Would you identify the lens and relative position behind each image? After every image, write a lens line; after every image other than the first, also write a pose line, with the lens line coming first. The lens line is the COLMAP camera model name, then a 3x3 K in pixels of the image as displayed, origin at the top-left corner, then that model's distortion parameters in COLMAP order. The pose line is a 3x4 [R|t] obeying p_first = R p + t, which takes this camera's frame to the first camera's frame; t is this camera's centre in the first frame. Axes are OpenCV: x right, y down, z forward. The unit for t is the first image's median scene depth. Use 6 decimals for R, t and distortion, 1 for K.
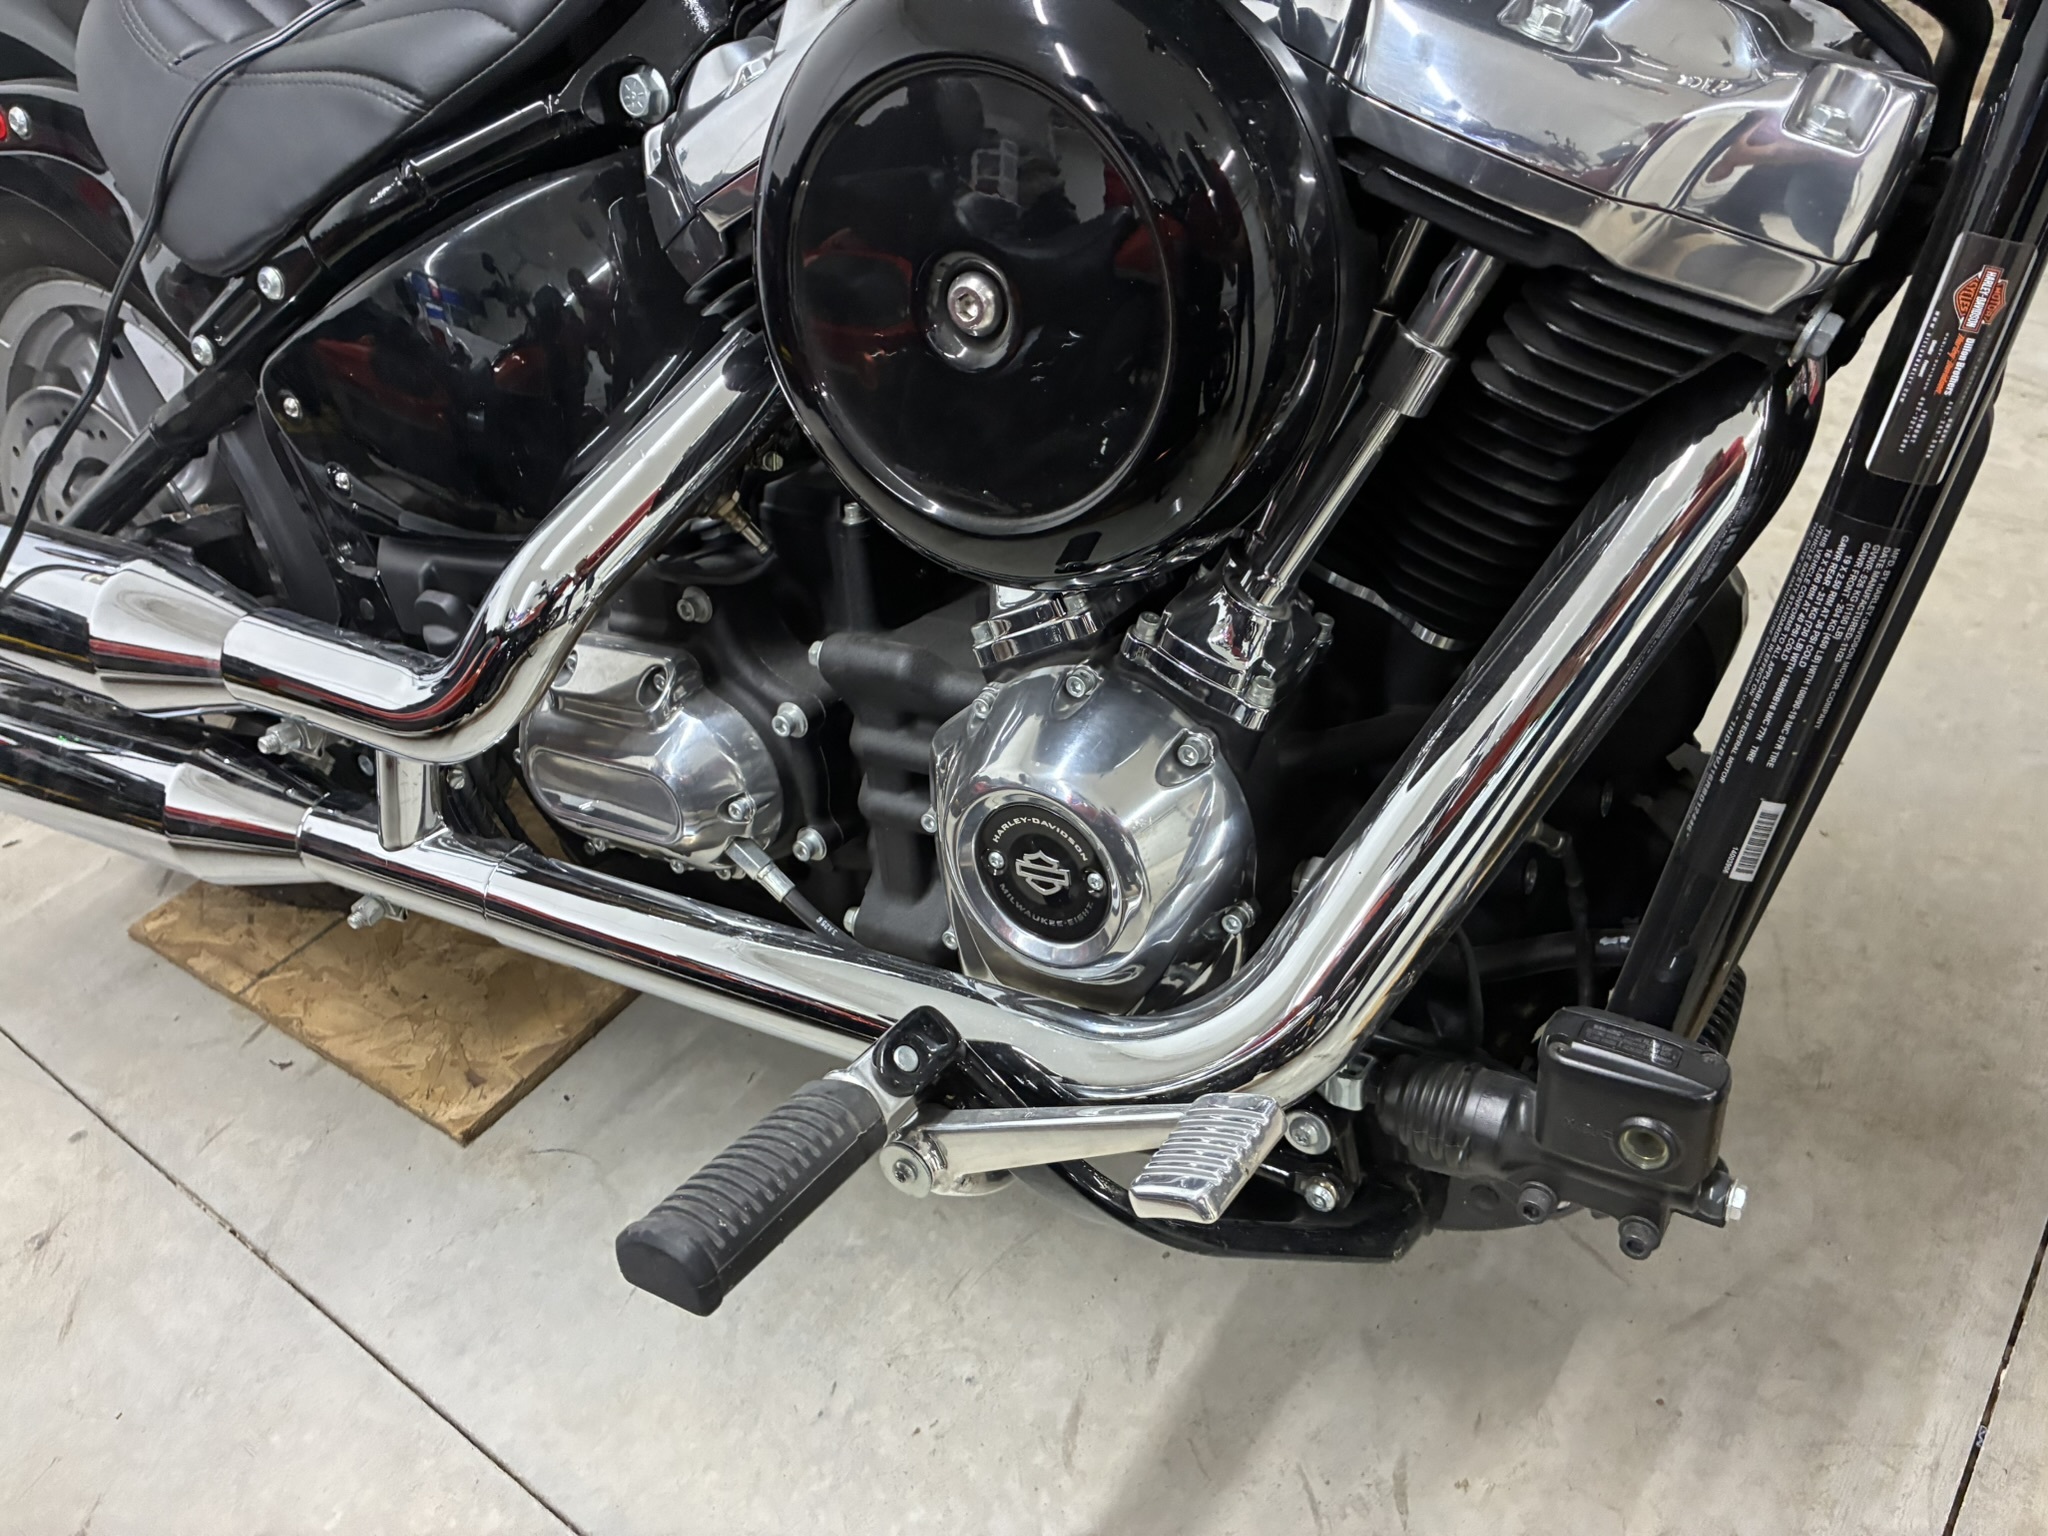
lens RADIAL K [[1550.2, 0, 1032.4], [0, 1550.2, 771.9], [0, 0, 1]] dist [0.022689, -0.036423]
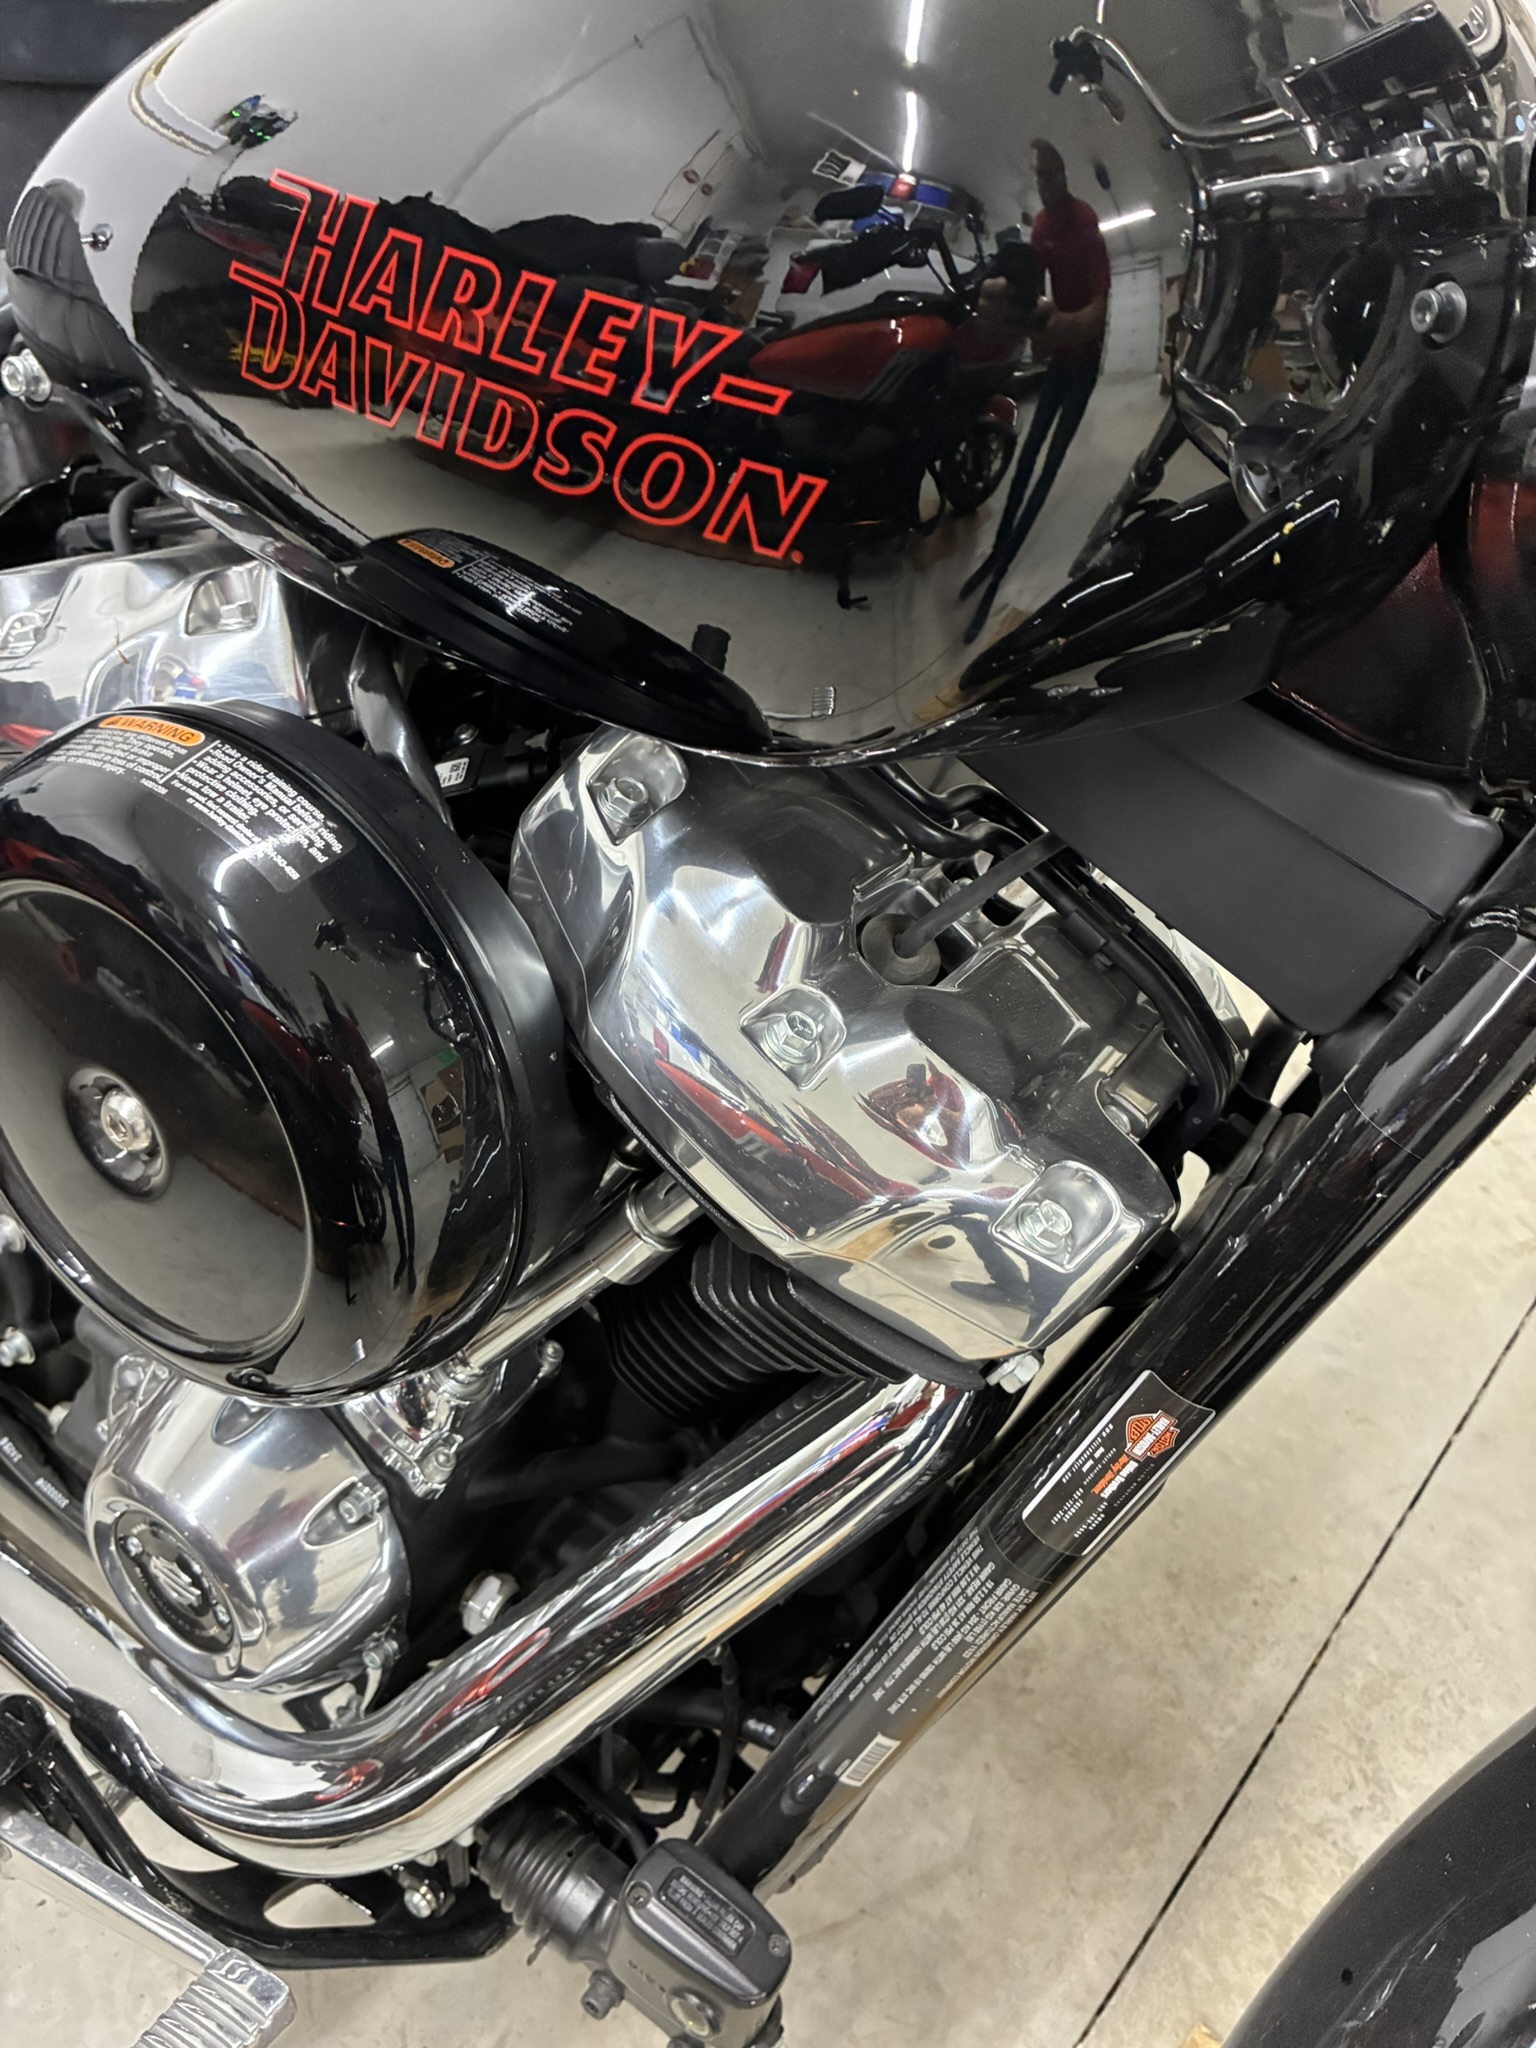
lens RADIAL K [[1550.2, 0, 764.9], [0, 1550.2, 1014.8], [0, 0, 1]] dist [0.022689, -0.036423]
pose [[0.964967, 0.221290, 0.140960, 0.105854], [-0.236880, 0.965804, 0.105411, -0.331145], [-0.112813, -0.135108, 0.984388, 0.068394]]
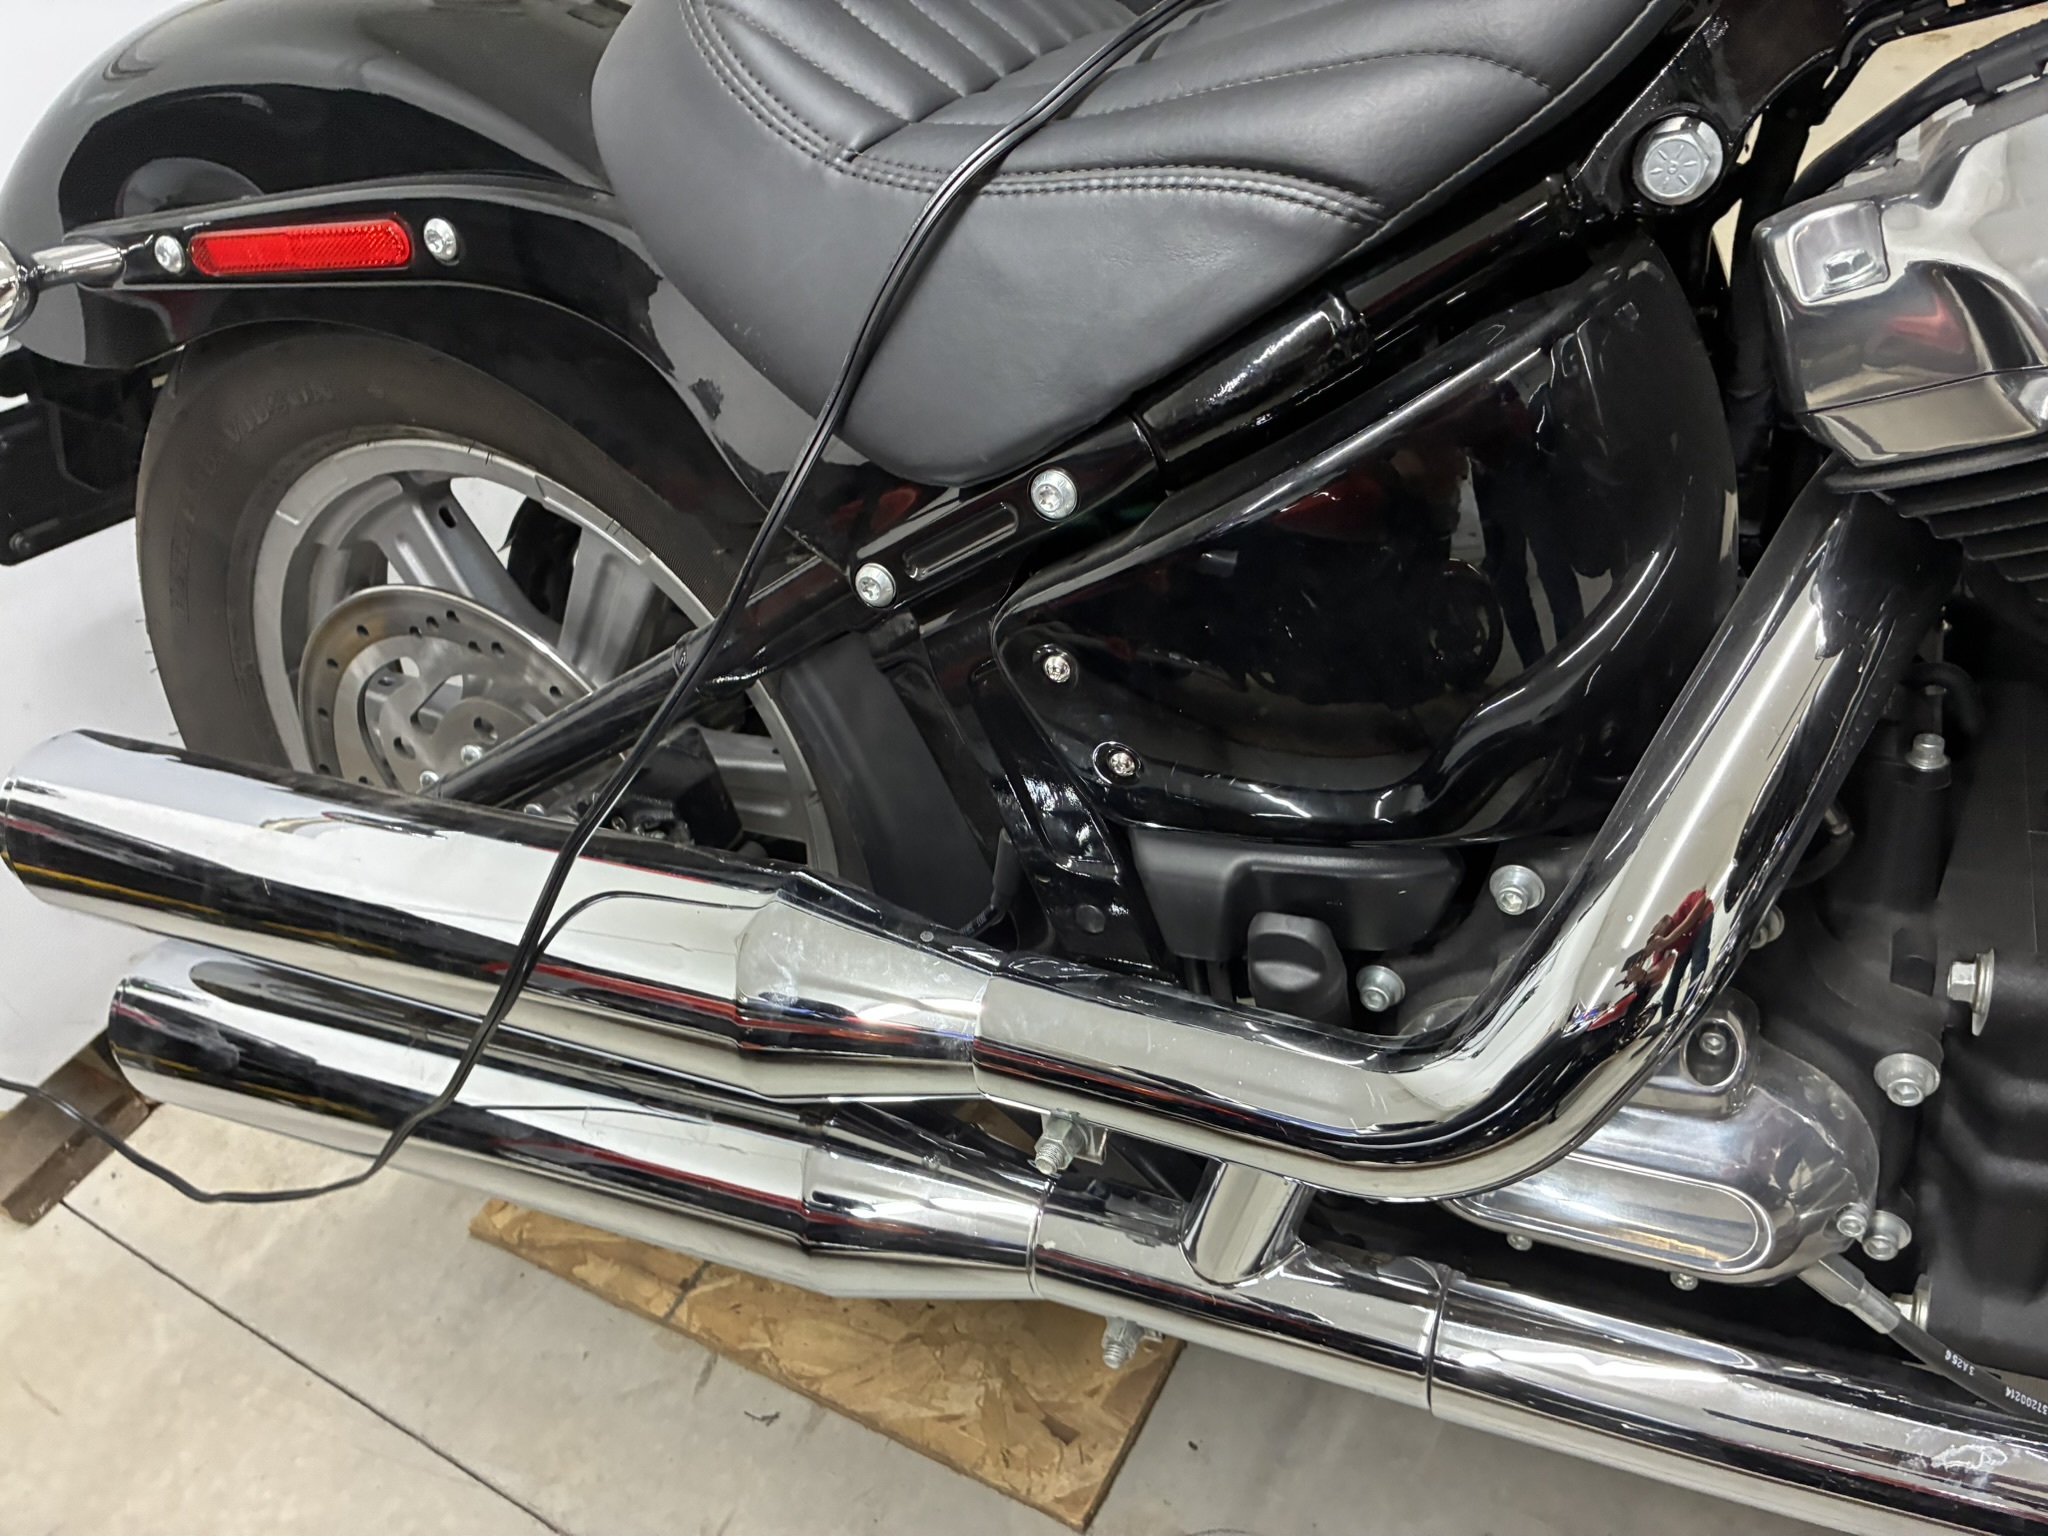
lens RADIAL K [[1559.4, 0, 1020.1], [0, 1559.4, 778.2], [0, 0, 1]] dist [0.008502, 0.000946]
pose [[0.993681, -0.100076, 0.050816, -0.518123], [0.098093, 0.994368, 0.040131, -0.210666], [-0.054546, -0.034892, 0.997901, 0.323364]]
